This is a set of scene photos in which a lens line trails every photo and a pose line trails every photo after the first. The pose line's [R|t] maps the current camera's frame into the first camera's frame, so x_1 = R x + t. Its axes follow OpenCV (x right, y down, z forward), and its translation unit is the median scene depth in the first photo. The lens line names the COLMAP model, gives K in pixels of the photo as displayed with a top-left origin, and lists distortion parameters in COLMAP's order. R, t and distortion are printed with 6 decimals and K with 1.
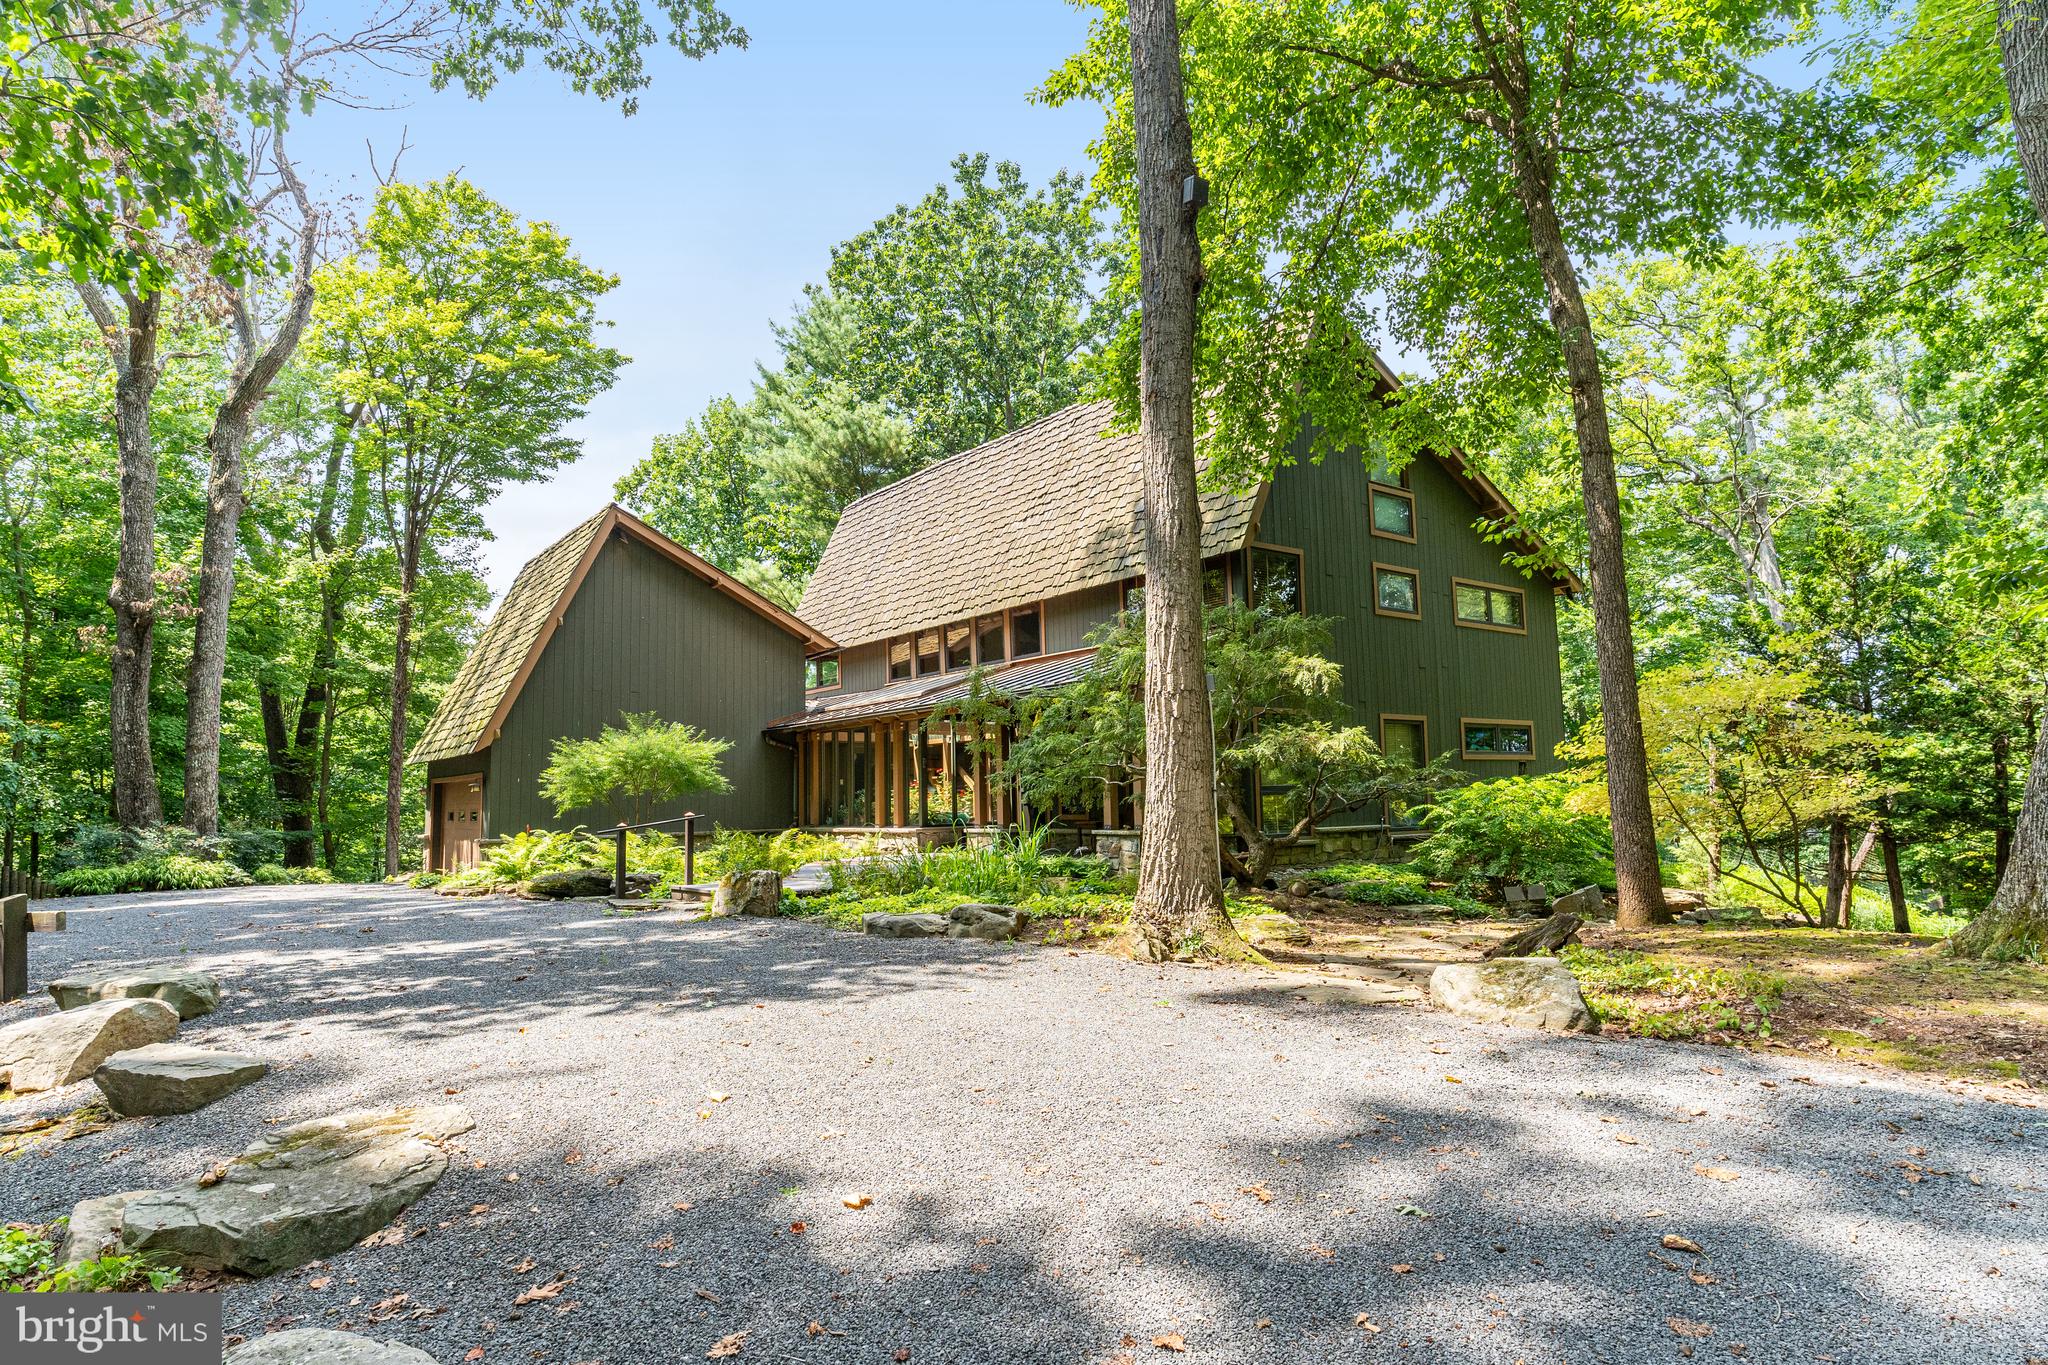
lens RADIAL K [[1175.4, 0, 1024.0], [0, 1175.4, 682.5], [0, 0, 1]] dist [-0.000438, -0.000183]
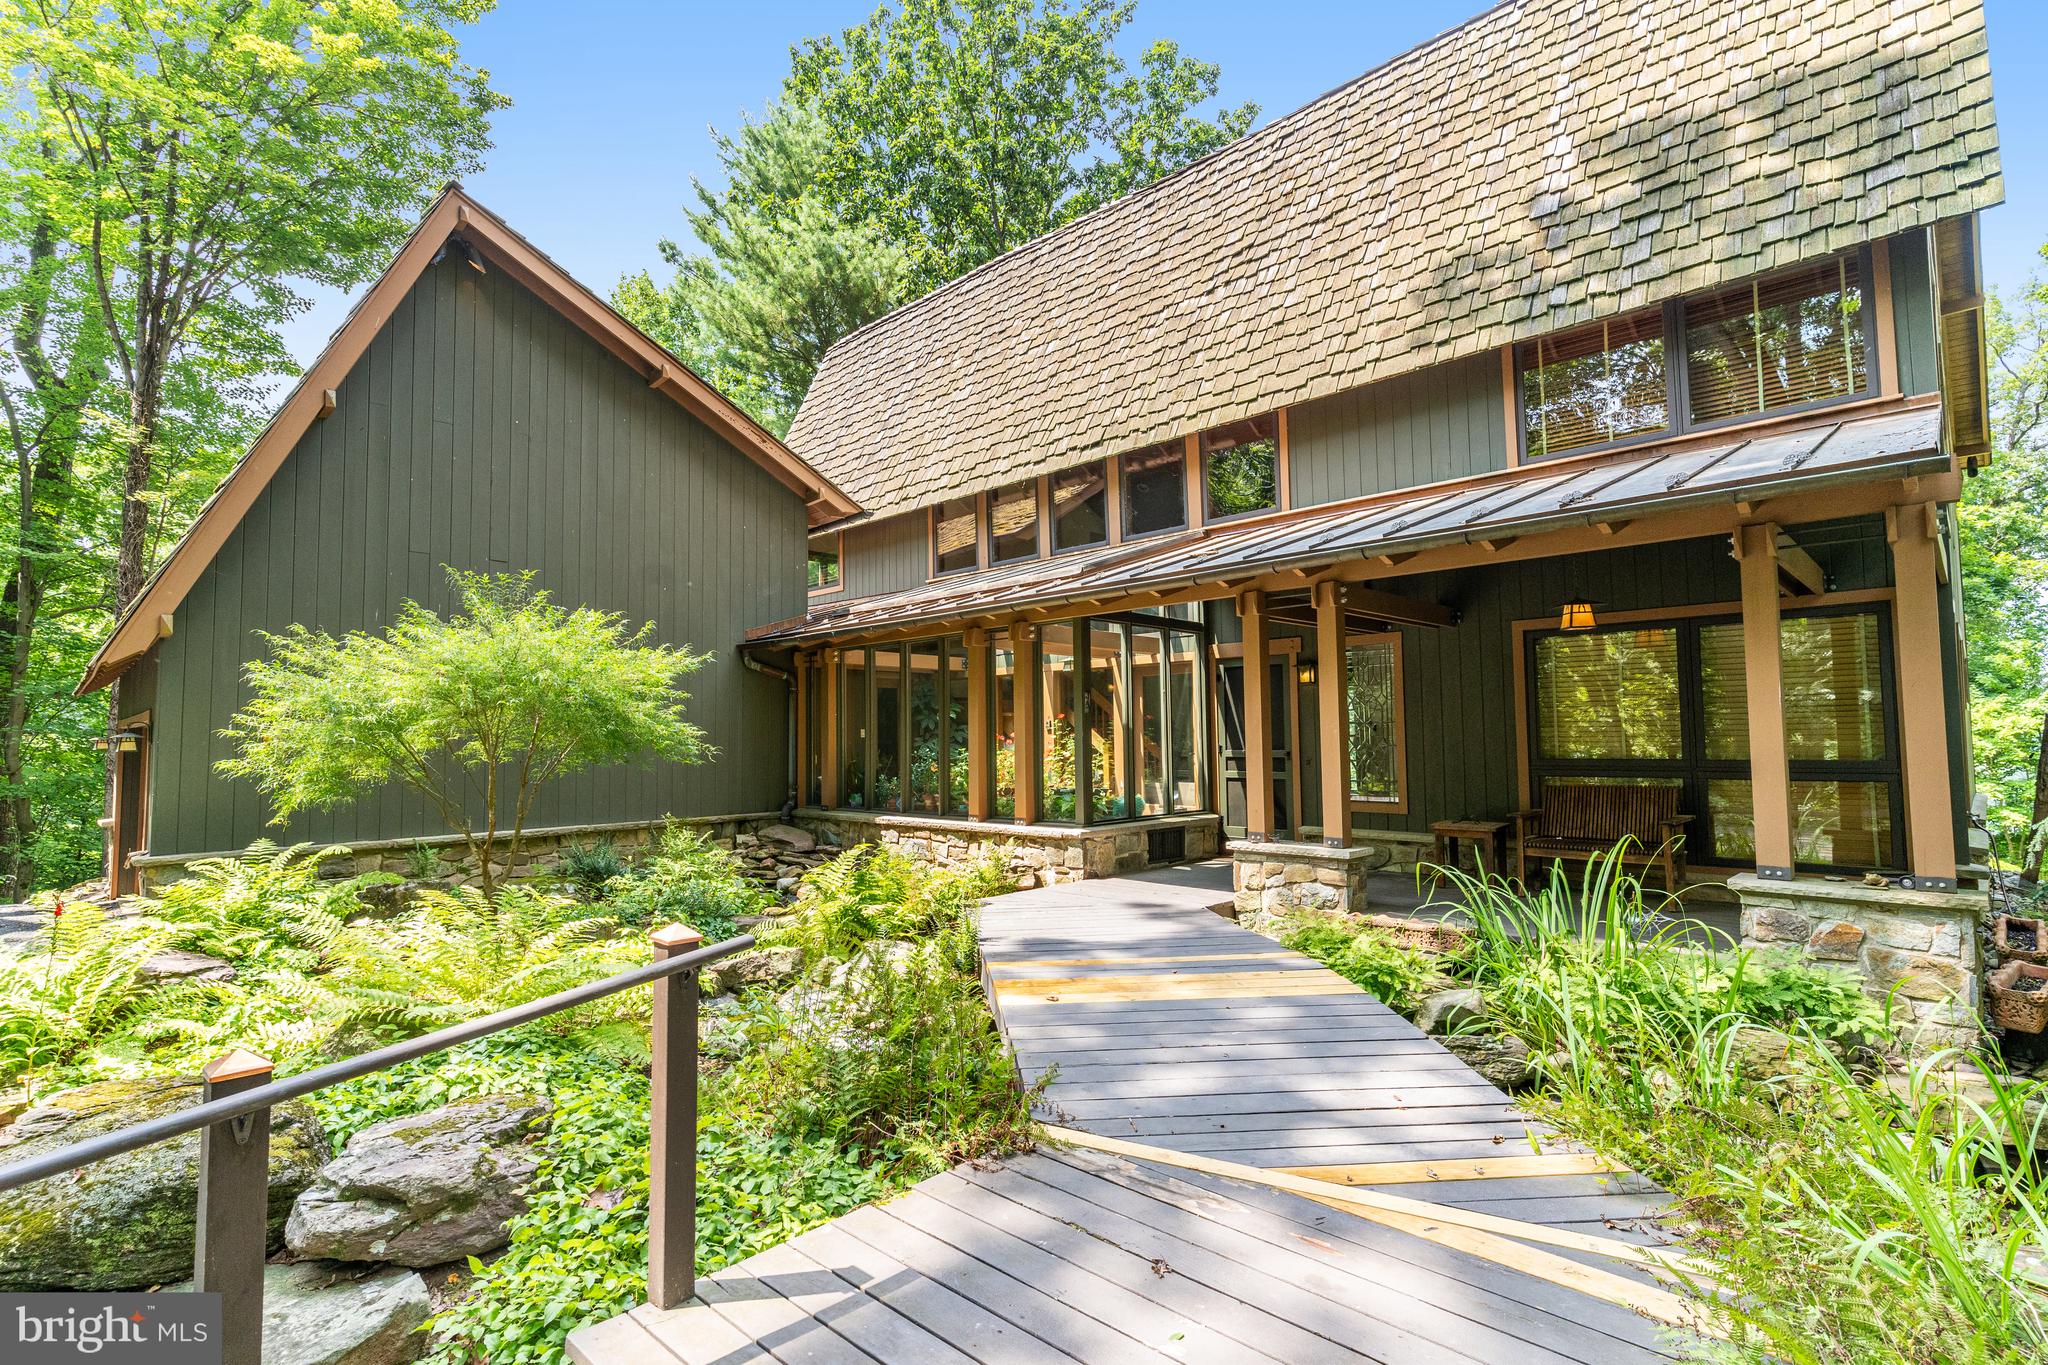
lens RADIAL K [[972.2, 0, 1024.0], [0, 972.2, 682.5], [0, 0, 1]] dist [-0.001256, 0.000364]
pose [[0.989364, 0.015897, 0.144592, -0.155782], [-0.021754, 0.999002, 0.039022, 0.038772], [-0.143828, -0.041752, 0.988722, 0.516323]]
